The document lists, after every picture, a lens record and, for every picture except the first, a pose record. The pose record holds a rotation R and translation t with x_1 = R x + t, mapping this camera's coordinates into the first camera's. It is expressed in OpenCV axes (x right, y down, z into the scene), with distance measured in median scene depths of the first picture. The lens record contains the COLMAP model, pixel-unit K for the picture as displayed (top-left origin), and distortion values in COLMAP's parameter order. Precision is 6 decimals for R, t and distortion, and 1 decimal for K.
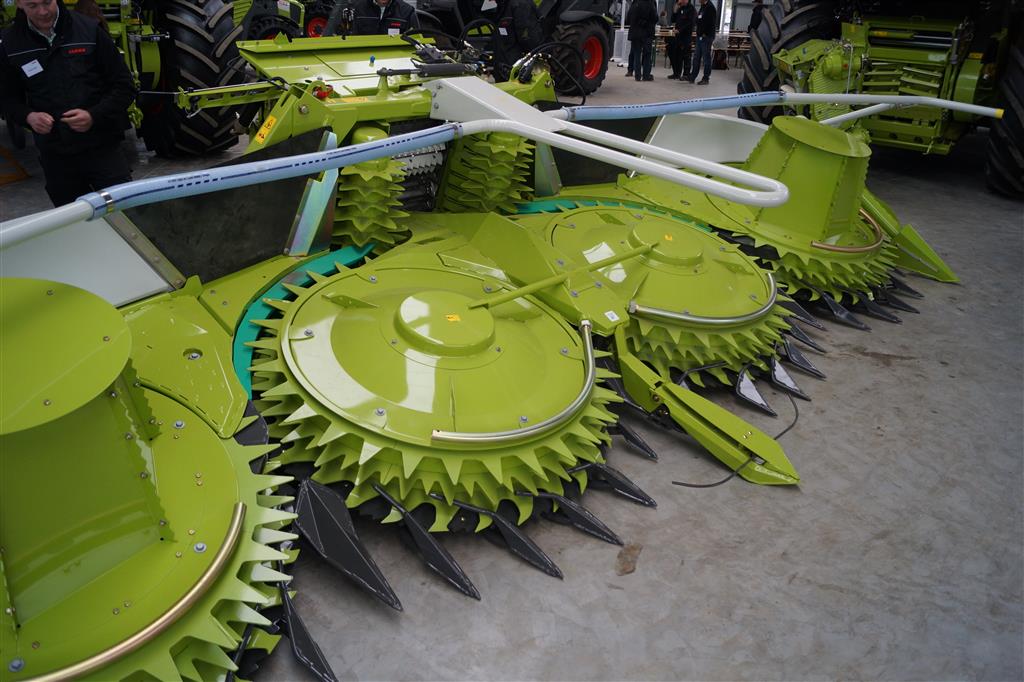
lens RADIAL K [[795.4, 0, 511.5], [0, 795.4, 340.3], [0, 0, 1]] dist [-0.073030, 0.008355]
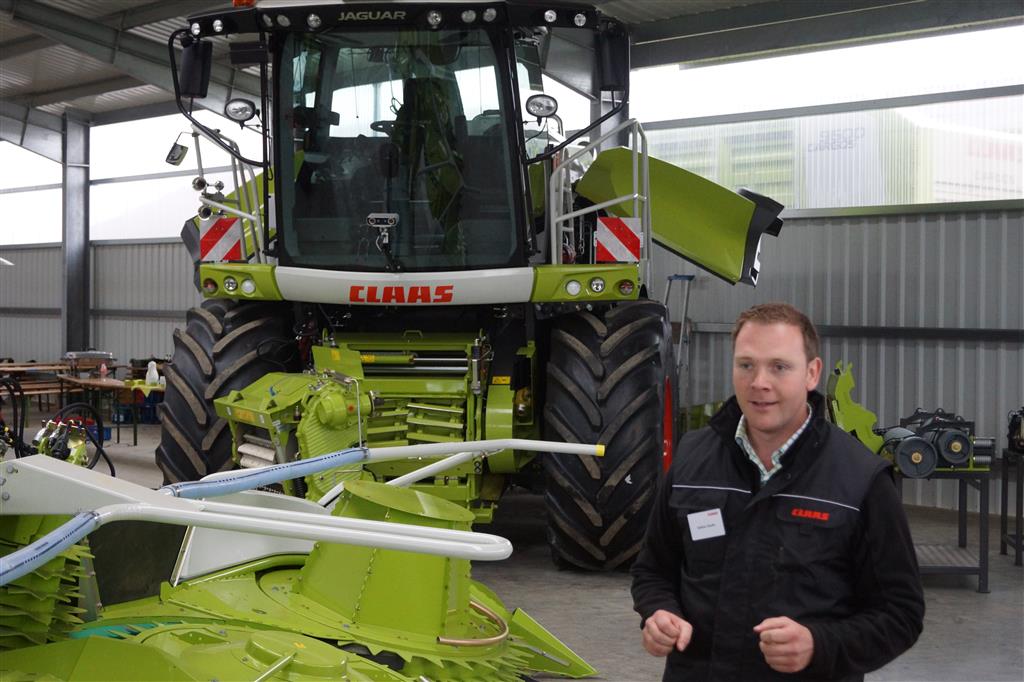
lens RADIAL K [[1704.1, 0, 512.1], [0, 1704.1, 340.0], [0, 0, 1]] dist [-0.031902, 0.000000]
pose [[0.826745, -0.029968, 0.561778, -0.256991], [0.238278, 0.923241, -0.301414, 0.065659], [-0.509624, 0.383051, 0.770426, -0.214322]]
